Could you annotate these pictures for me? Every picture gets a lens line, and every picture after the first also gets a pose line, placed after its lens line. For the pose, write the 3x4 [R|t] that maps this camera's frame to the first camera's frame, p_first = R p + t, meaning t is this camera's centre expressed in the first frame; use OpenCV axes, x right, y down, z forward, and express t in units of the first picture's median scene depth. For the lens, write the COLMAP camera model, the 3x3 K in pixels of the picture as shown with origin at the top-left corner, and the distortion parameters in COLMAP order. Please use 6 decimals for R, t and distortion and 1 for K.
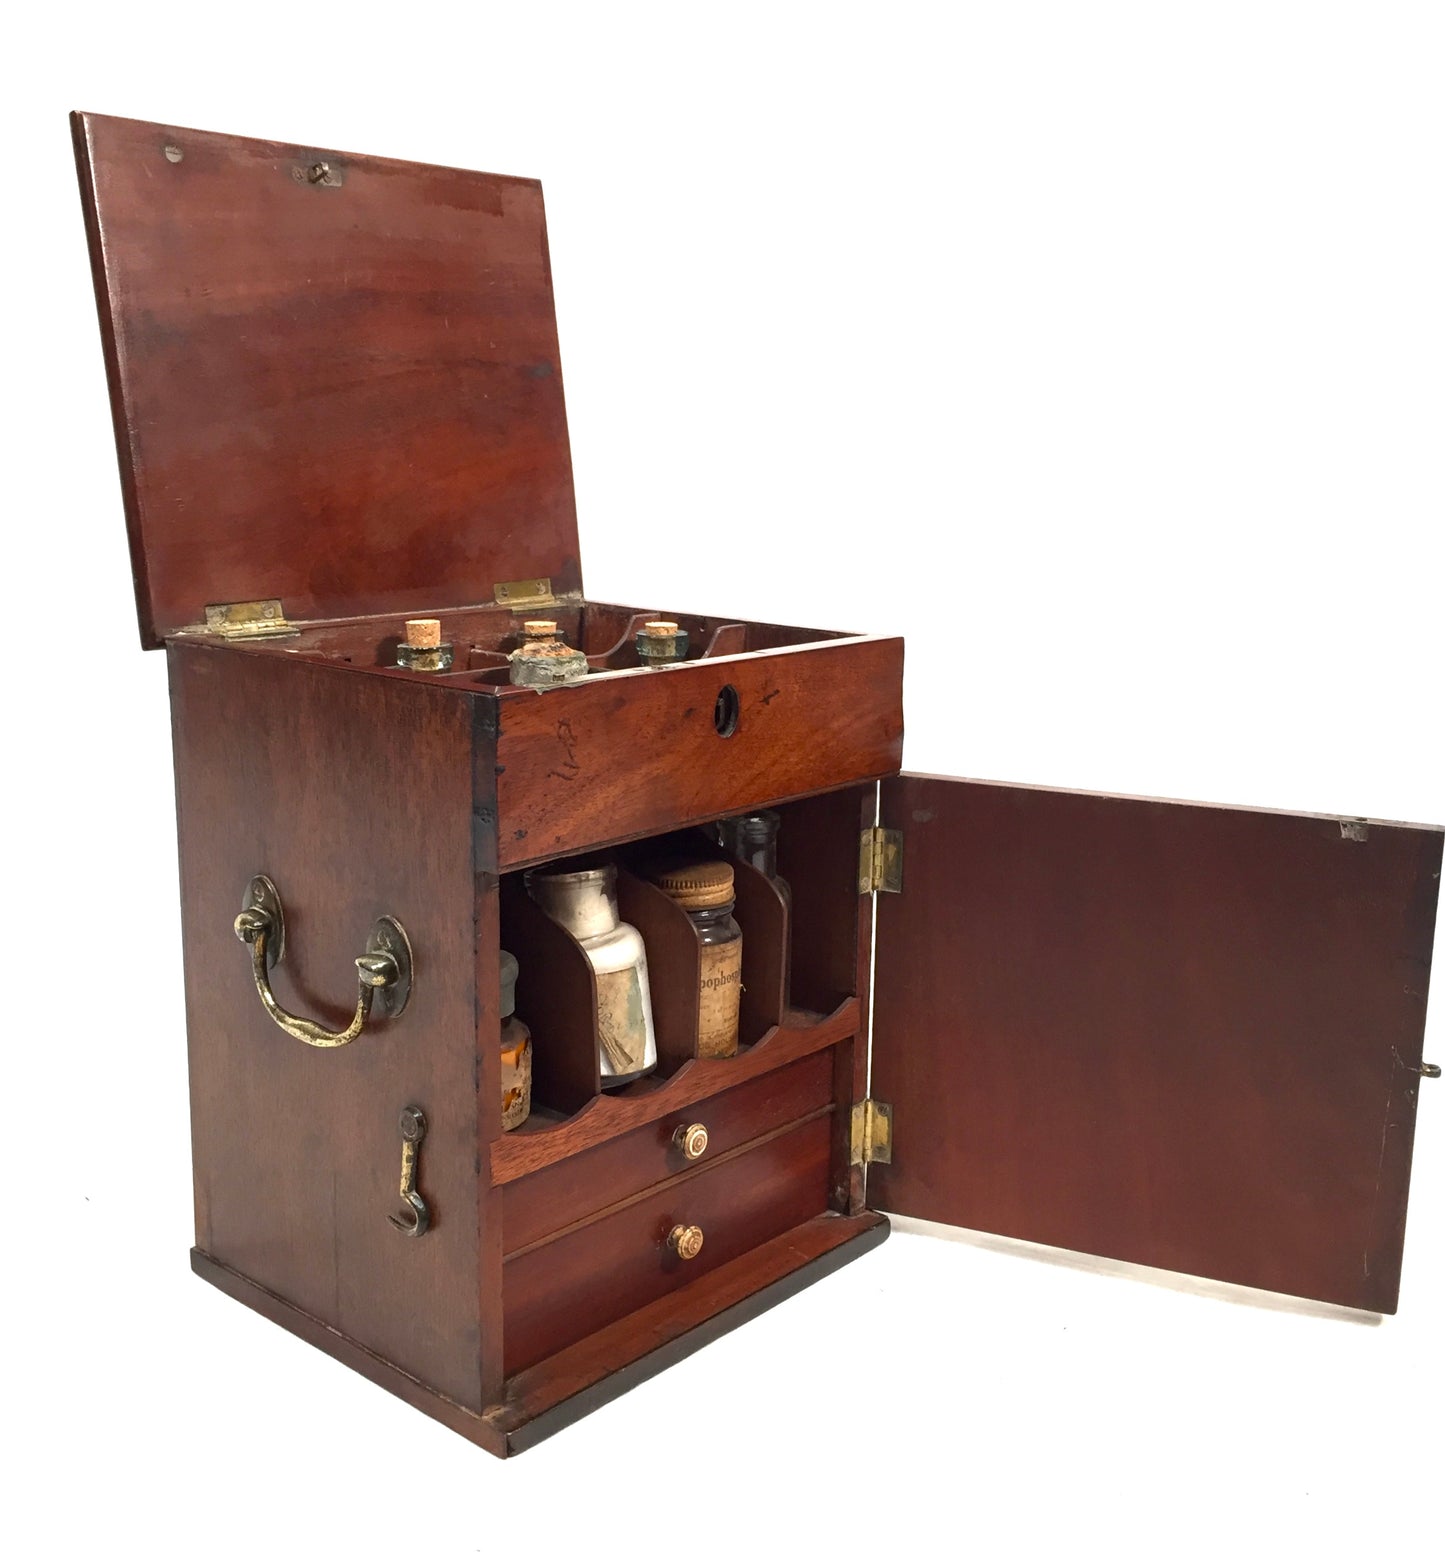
lens RADIAL K [[1752.3, 0, 722.5], [0, 1752.3, 783.0], [0, 0, 1]] dist [0.090390, -0.045065]
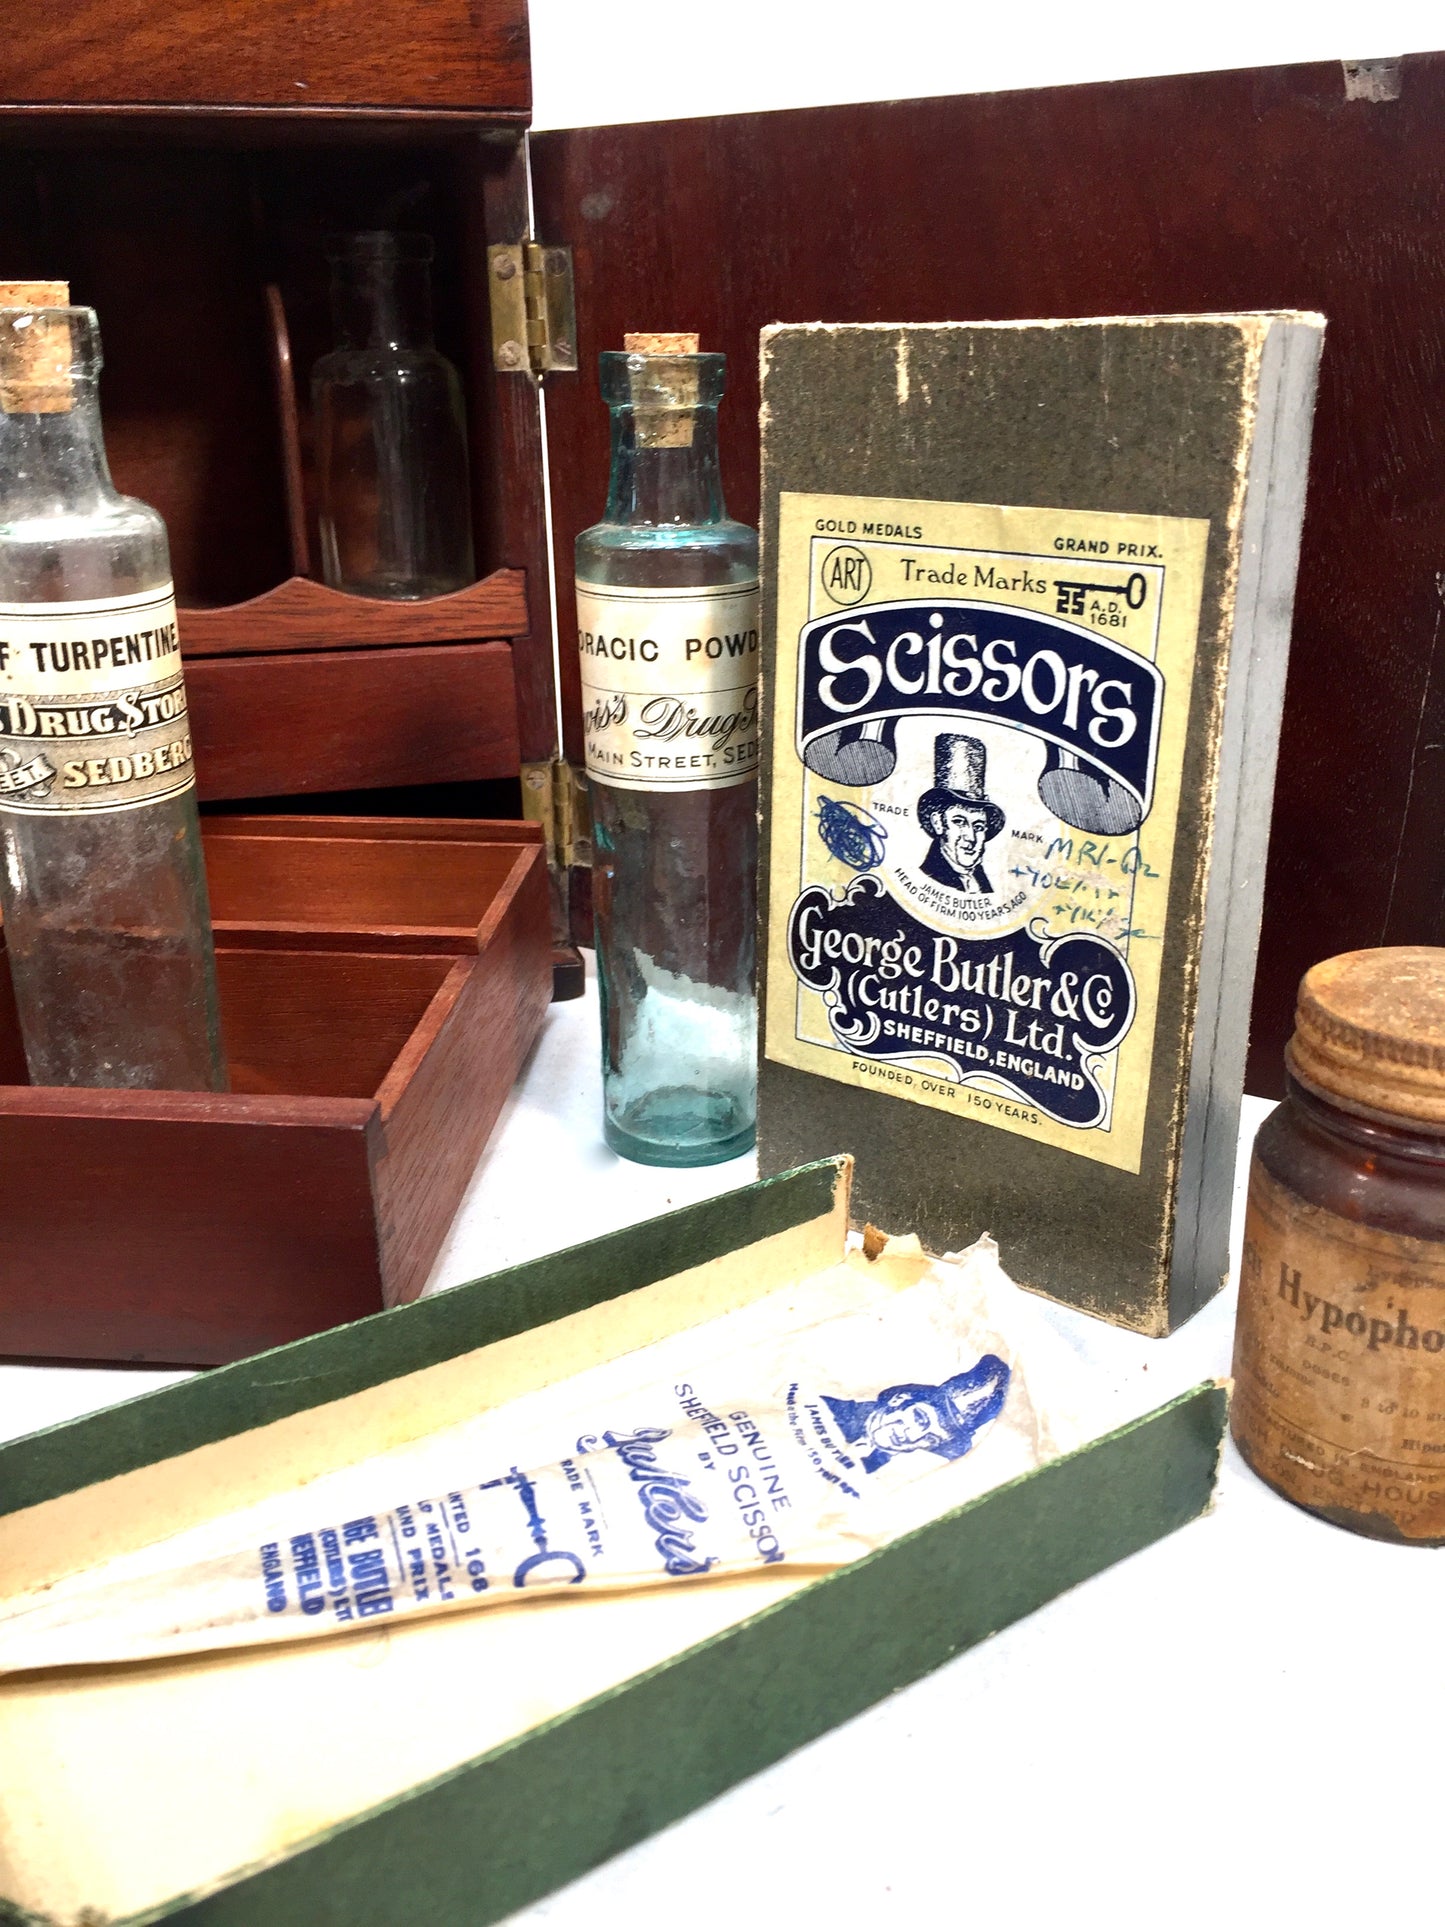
lens RADIAL K [[1703.8, 0, 739.4], [0, 1703.8, 959.4], [0, 0, 1]] dist [0.085224, -0.161178]
pose [[0.846403, 0.157478, -0.508727, 0.474731], [-0.087760, 0.983464, 0.158421, 0.162073], [0.525262, -0.089442, 0.846227, 0.584042]]
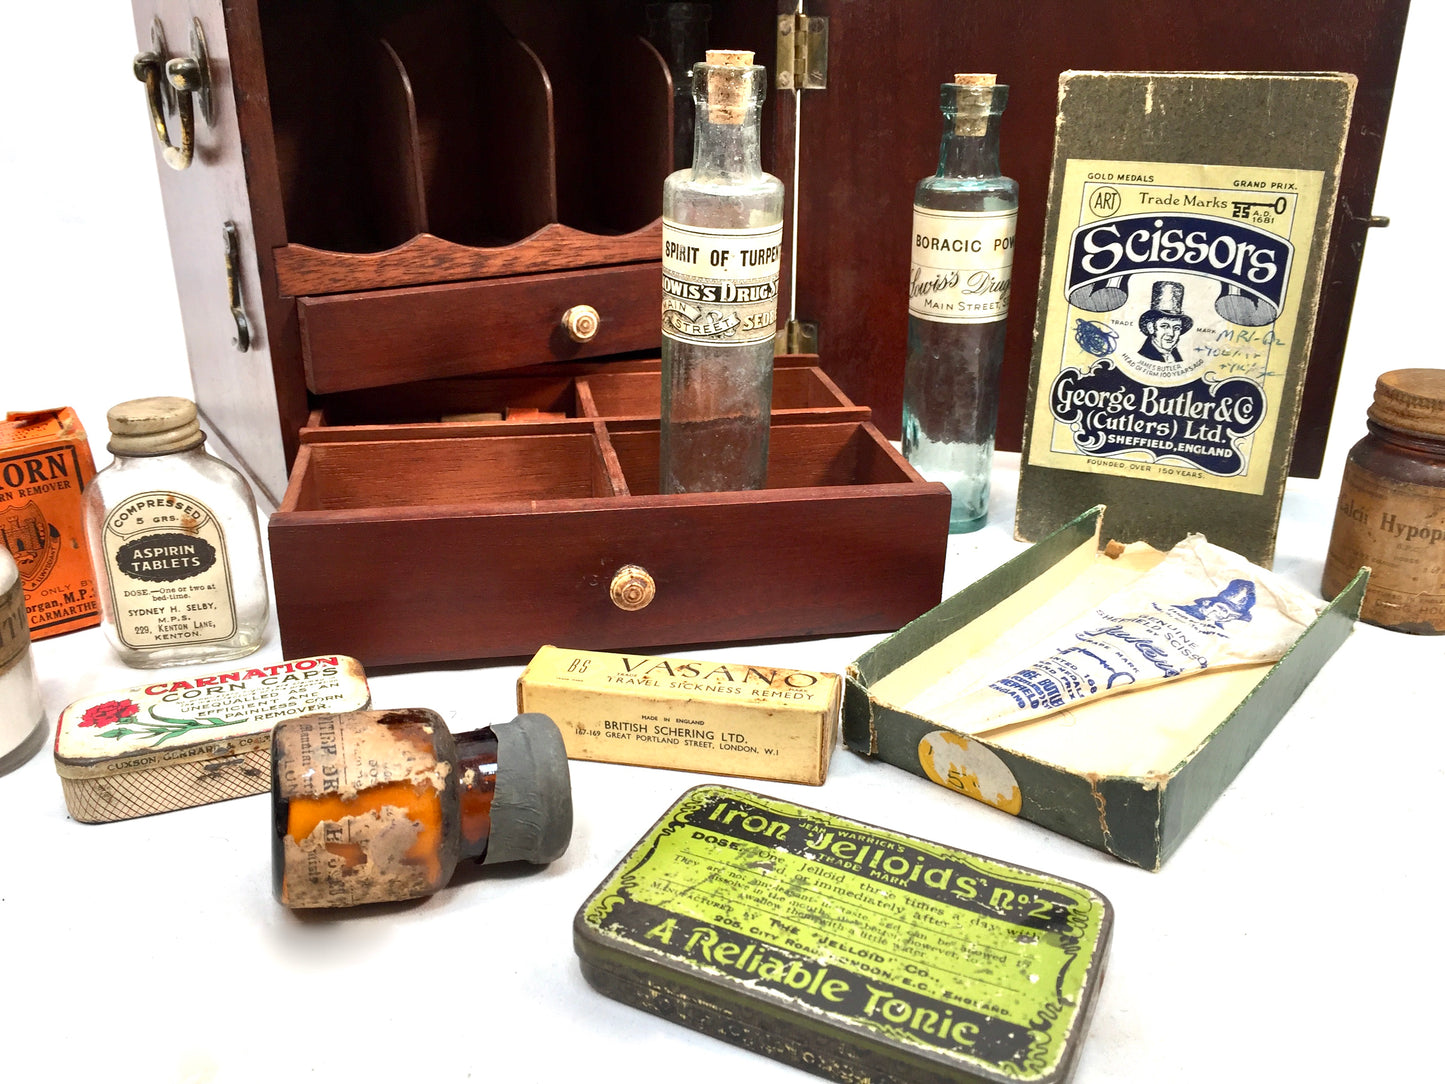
lens RADIAL K [[1277.6, 0, 722.5], [0, 1277.6, 542.0], [0, 0, 1]] dist [0.085224, -0.161178]
pose [[0.958284, 0.093010, -0.270263, 0.274667], [-0.047080, 0.984021, 0.171715, 0.196234], [0.281915, -0.151827, 0.947350, 0.302621]]
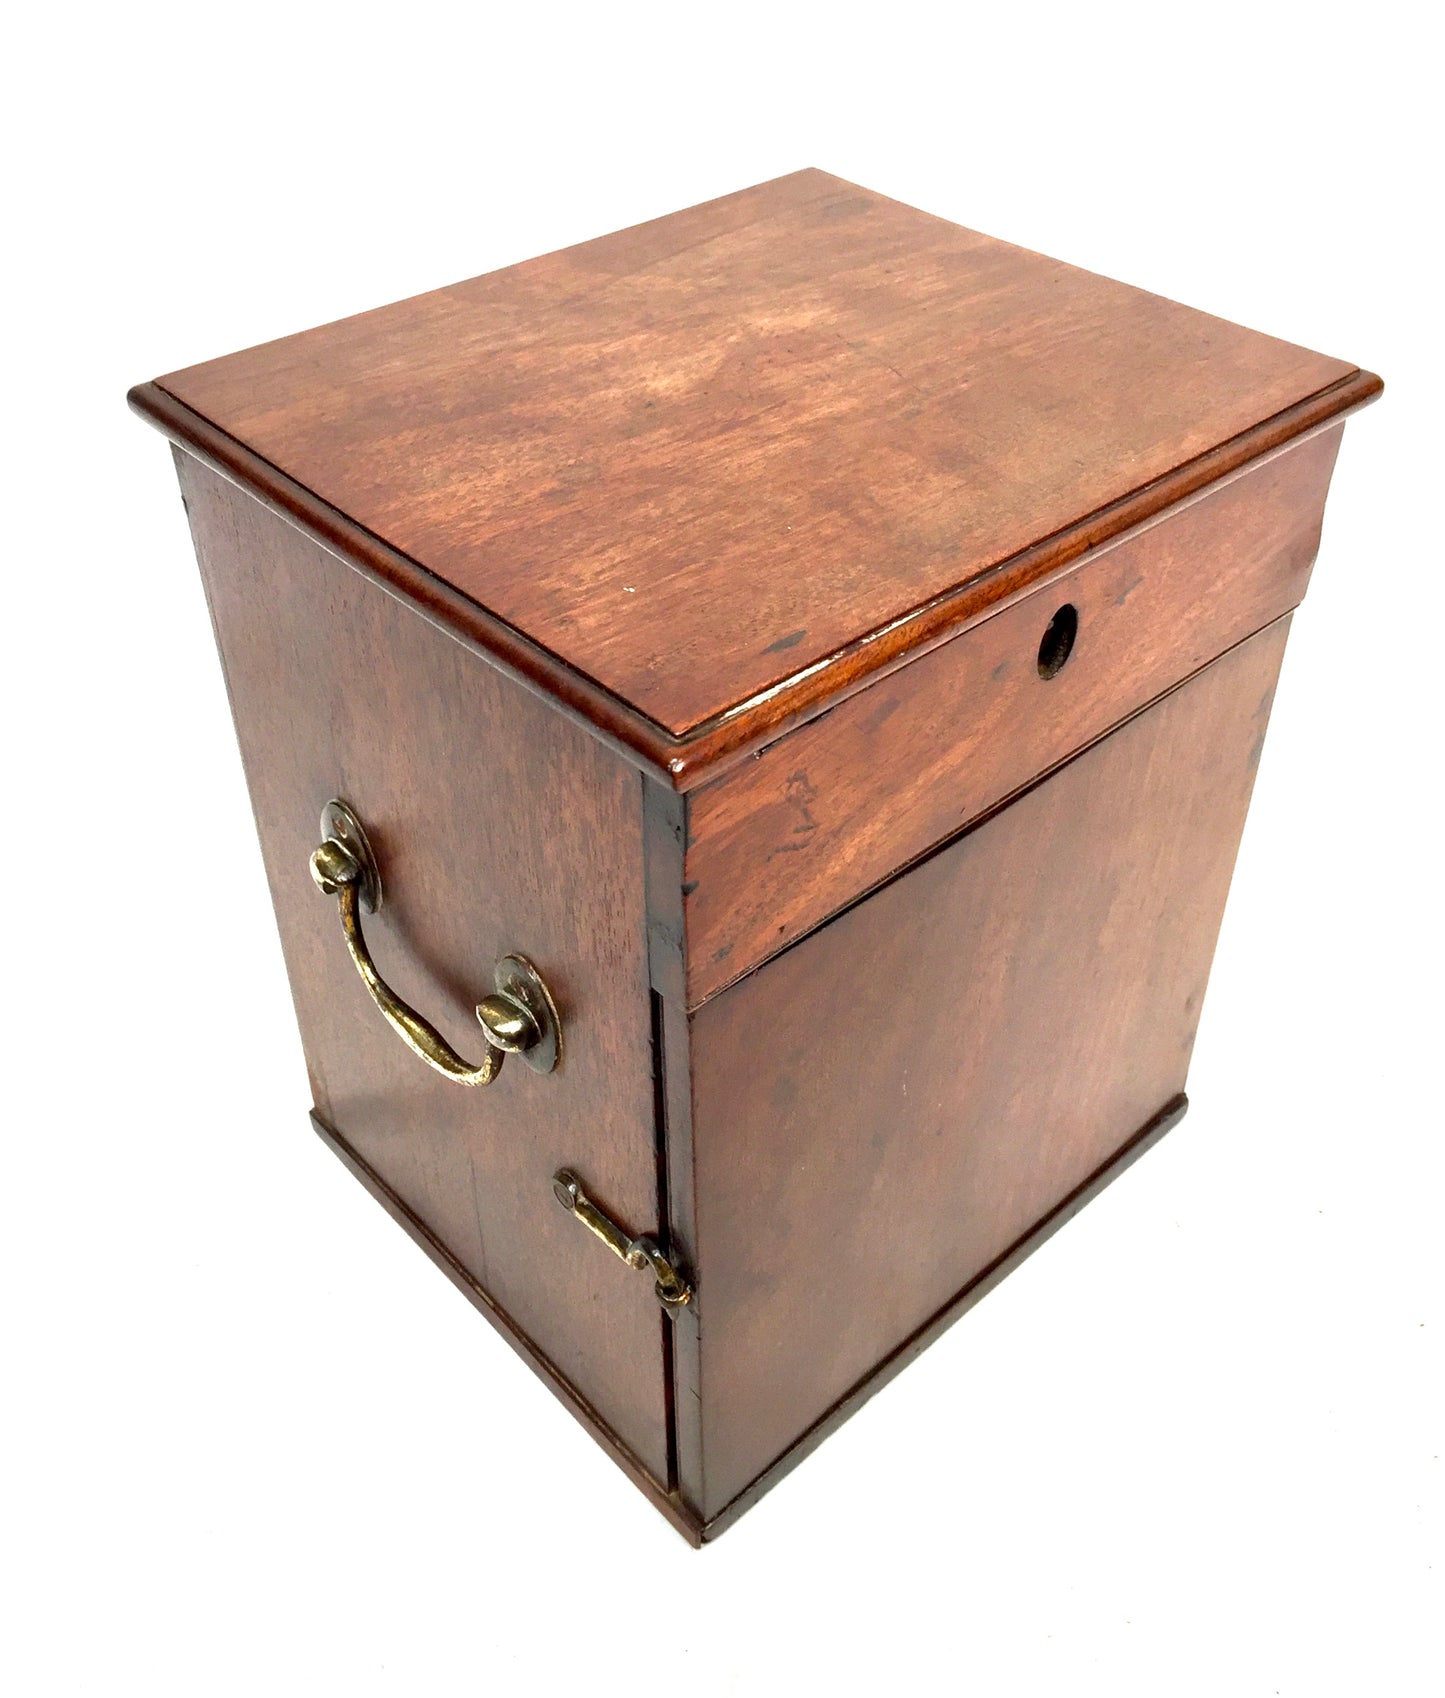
lens RADIAL K [[1746.0, 0, 728.0], [0, 1746.0, 724.7], [0, 0, 1]] dist [0.085598, 0.020729]
pose [[0.995138, 0.047768, -0.086133, -0.052051], [-0.006545, 0.904657, 0.426090, -0.246303], [0.098274, -0.423455, 0.900571, 0.388007]]
